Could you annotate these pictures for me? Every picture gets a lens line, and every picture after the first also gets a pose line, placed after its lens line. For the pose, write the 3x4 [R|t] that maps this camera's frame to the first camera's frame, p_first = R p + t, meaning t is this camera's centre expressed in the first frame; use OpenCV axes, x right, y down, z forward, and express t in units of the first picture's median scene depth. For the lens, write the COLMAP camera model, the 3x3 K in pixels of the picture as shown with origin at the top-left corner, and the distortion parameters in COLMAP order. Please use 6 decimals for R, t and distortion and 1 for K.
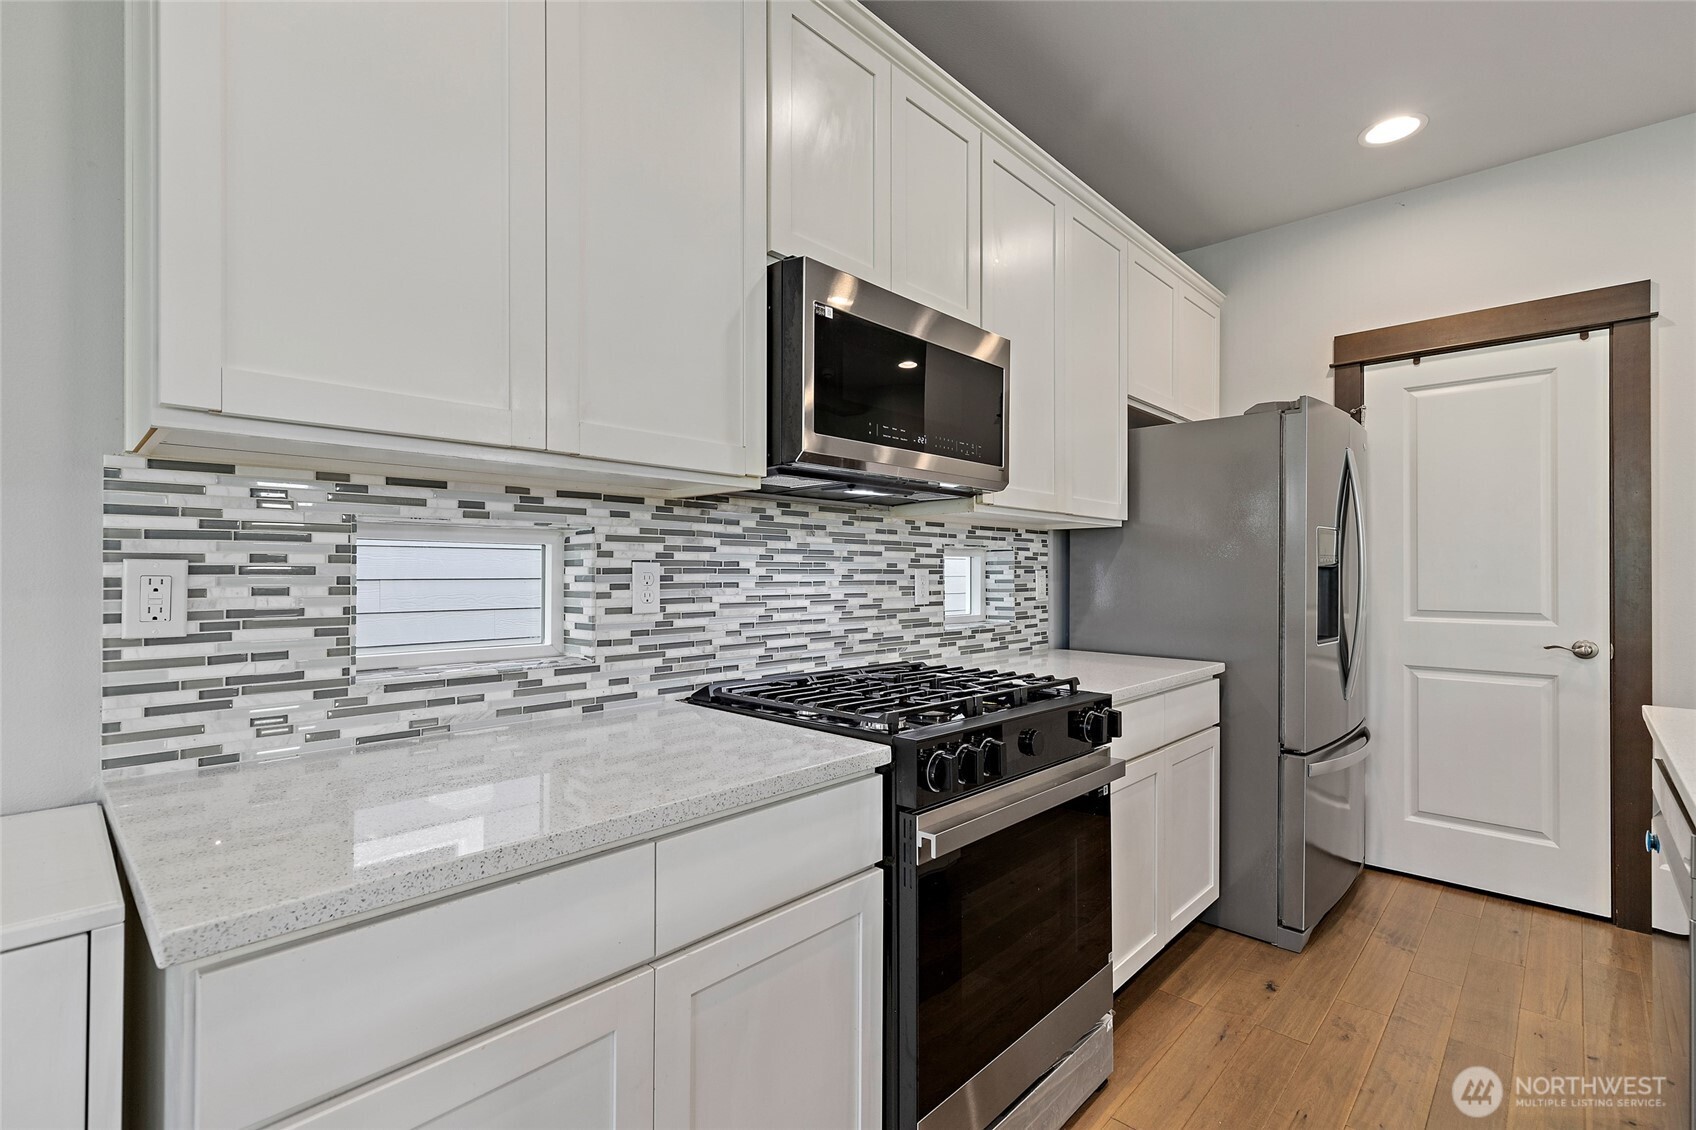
lens RADIAL K [[767.4, 0, 848.0], [0, 767.4, 565.0], [0, 0, 1]] dist [0.000235, -0.000237]
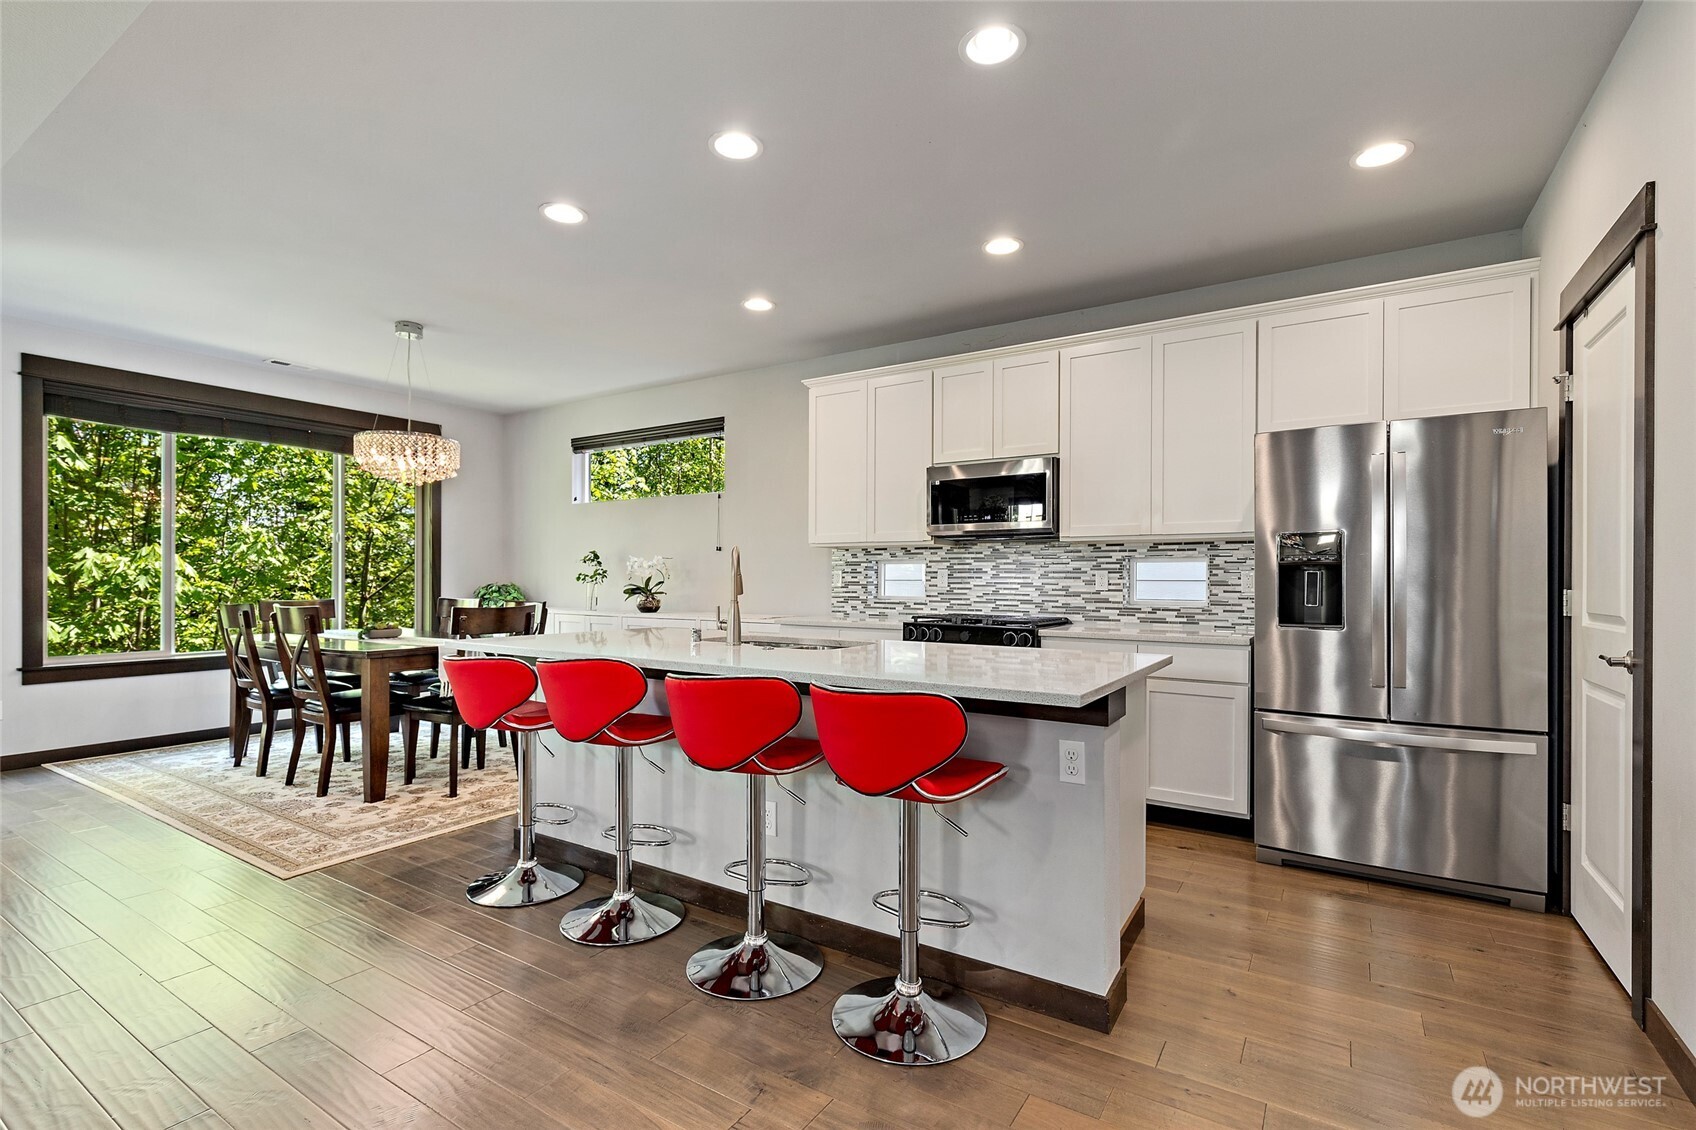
lens RADIAL K [[773.1, 0, 846.9], [0, 773.1, 581.4], [0, 0, 1]] dist [0.015833, -0.003828]
pose [[0.182134, -0.004744, -0.983262, 2.089736], [-0.000591, 0.999988, -0.004935, 0.046704], [0.983274, 0.001480, 0.182129, 0.093477]]
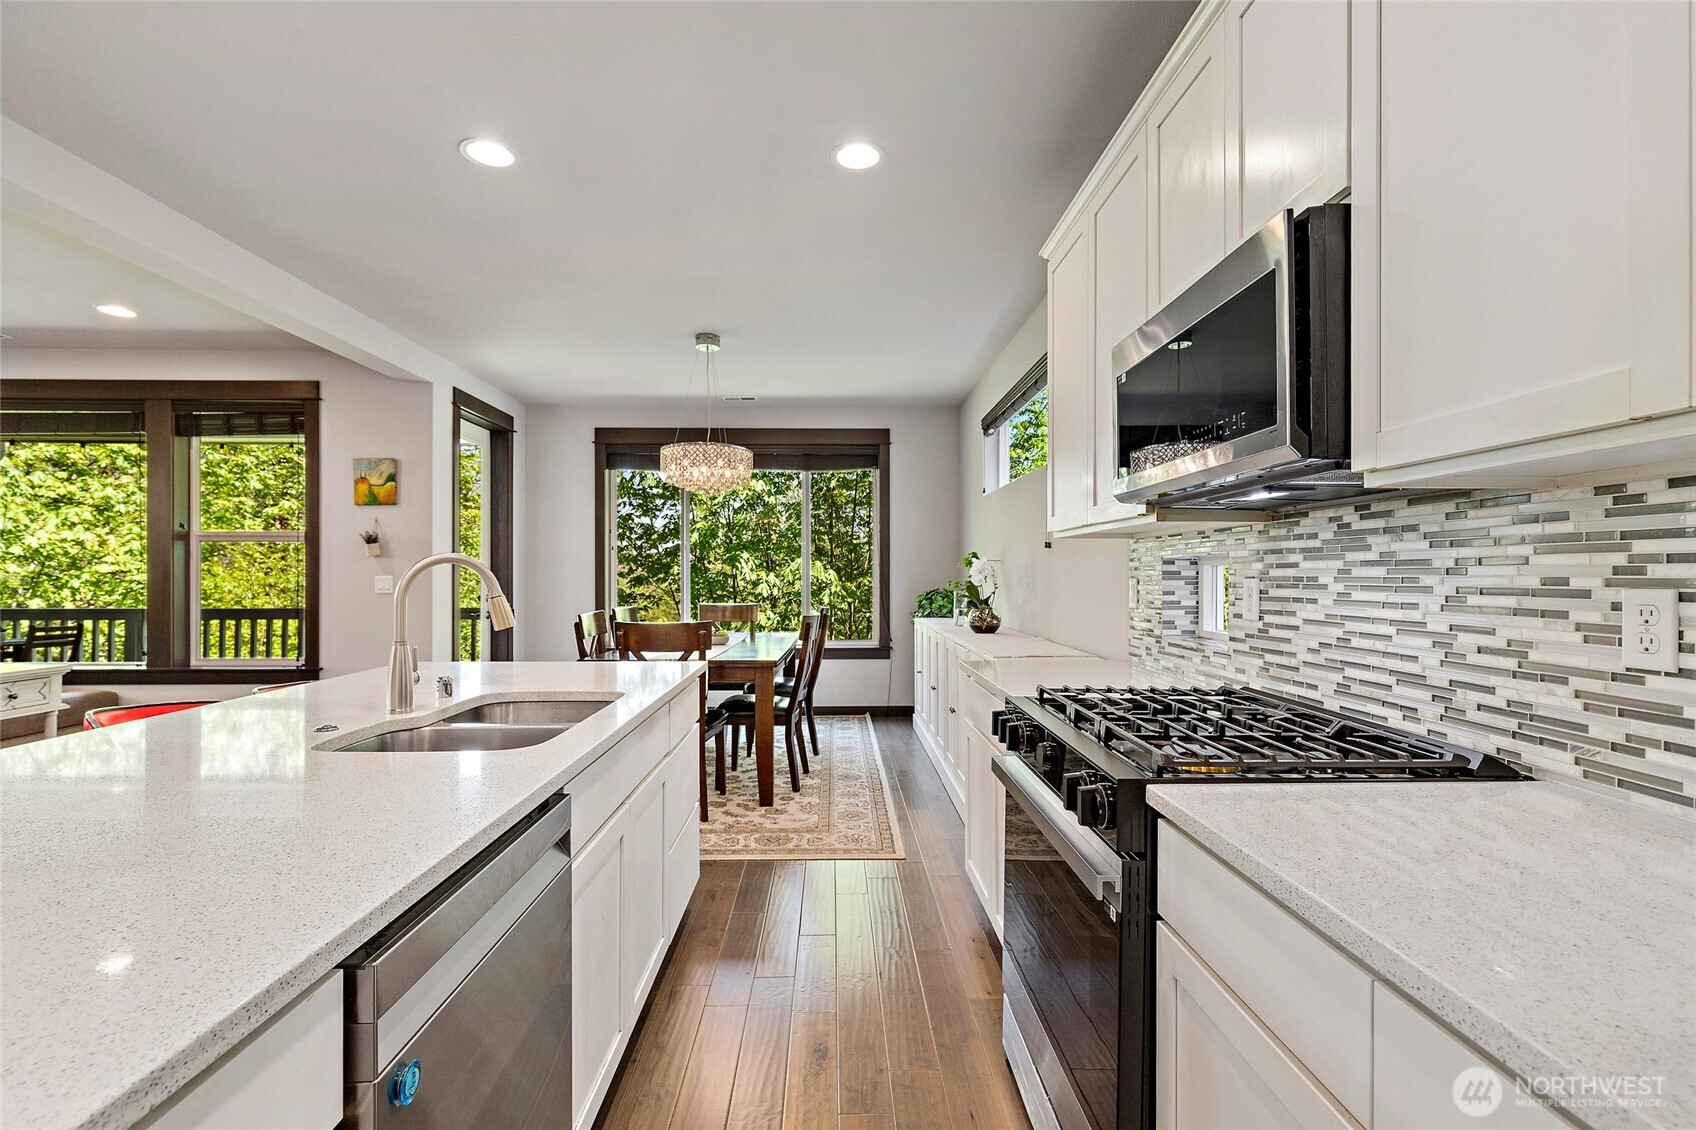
lens RADIAL K [[773.1, 0, 846.9], [0, 773.1, 581.4], [0, 0, 1]] dist [0.015833, -0.003828]
pose [[-0.711863, 0.005109, -0.702299, 0.869752], [0.005871, 0.999982, 0.001323, -0.003202], [0.702293, -0.003181, -0.711881, 1.172606]]
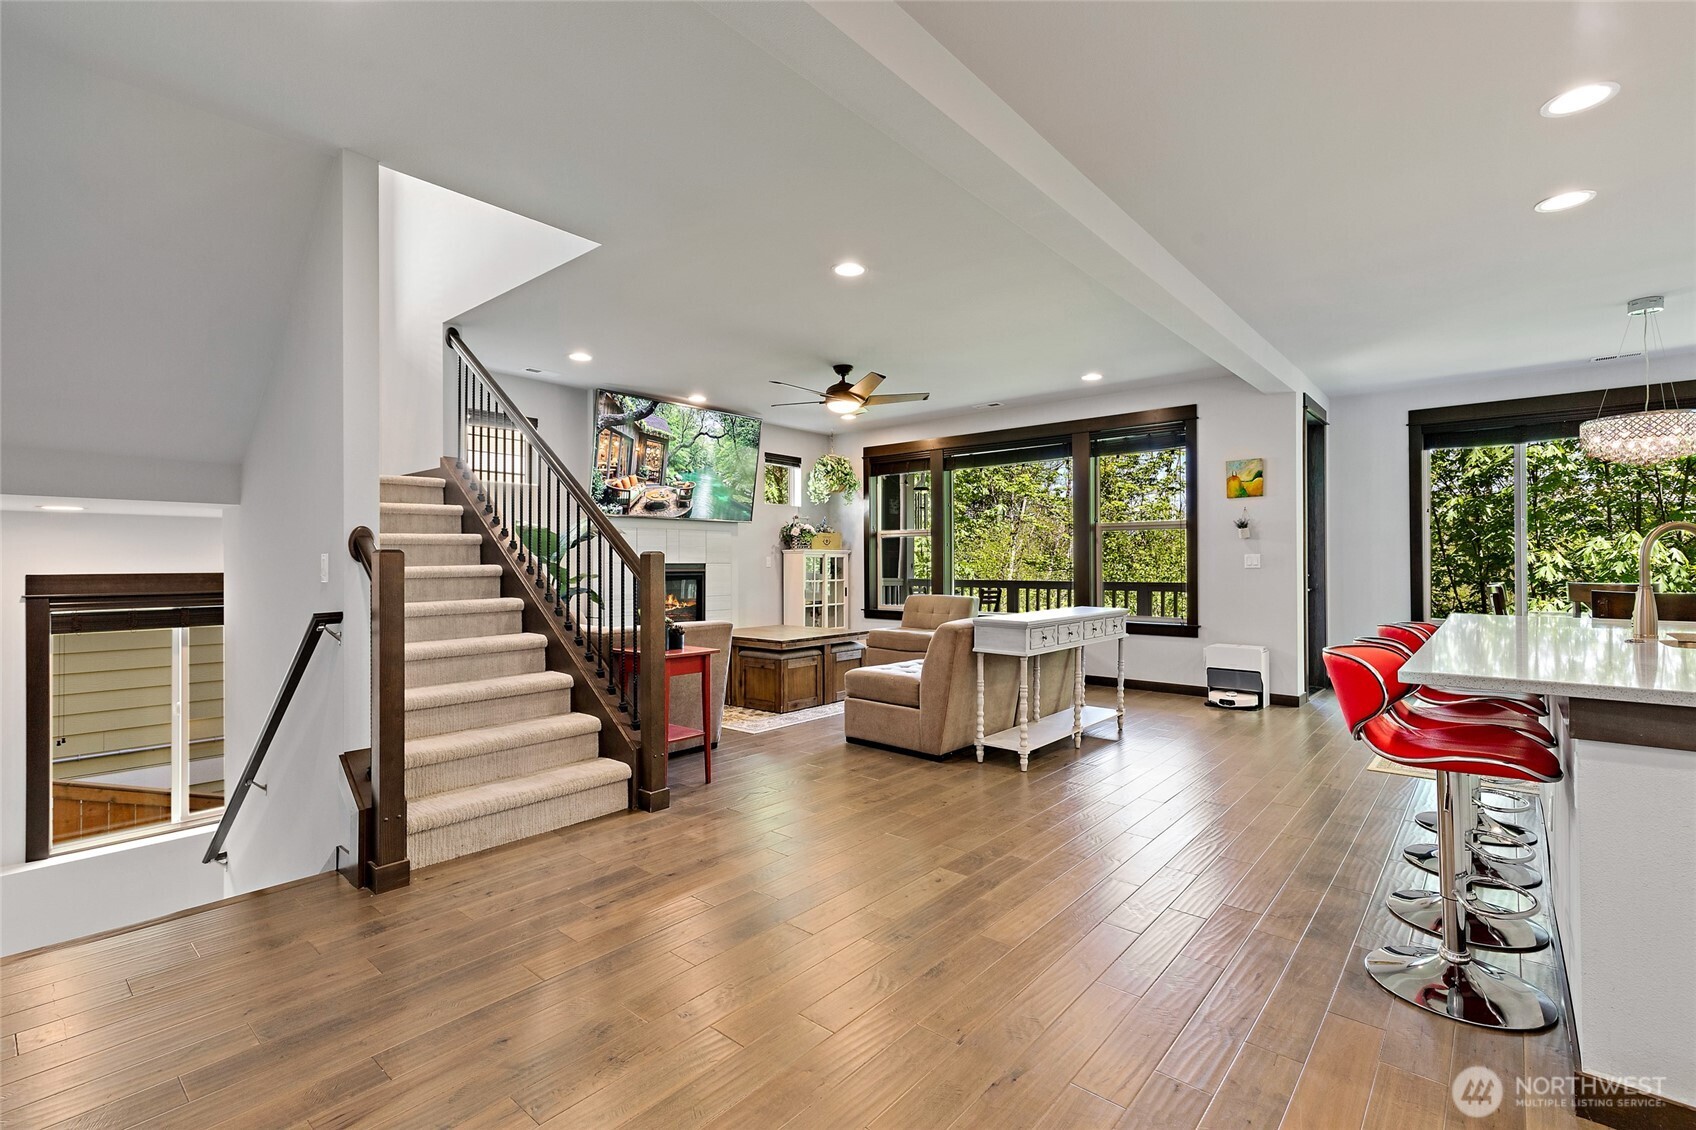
lens RADIAL K [[767.4, 0, 848.0], [0, 767.4, 565.0], [0, 0, 1]] dist [0.000235, -0.000237]
pose [[-0.998659, 0.000841, -0.051757, 1.902174], [0.001124, 0.999985, -0.005427, 0.028905], [0.051751, -0.005478, -0.998645, 1.296253]]
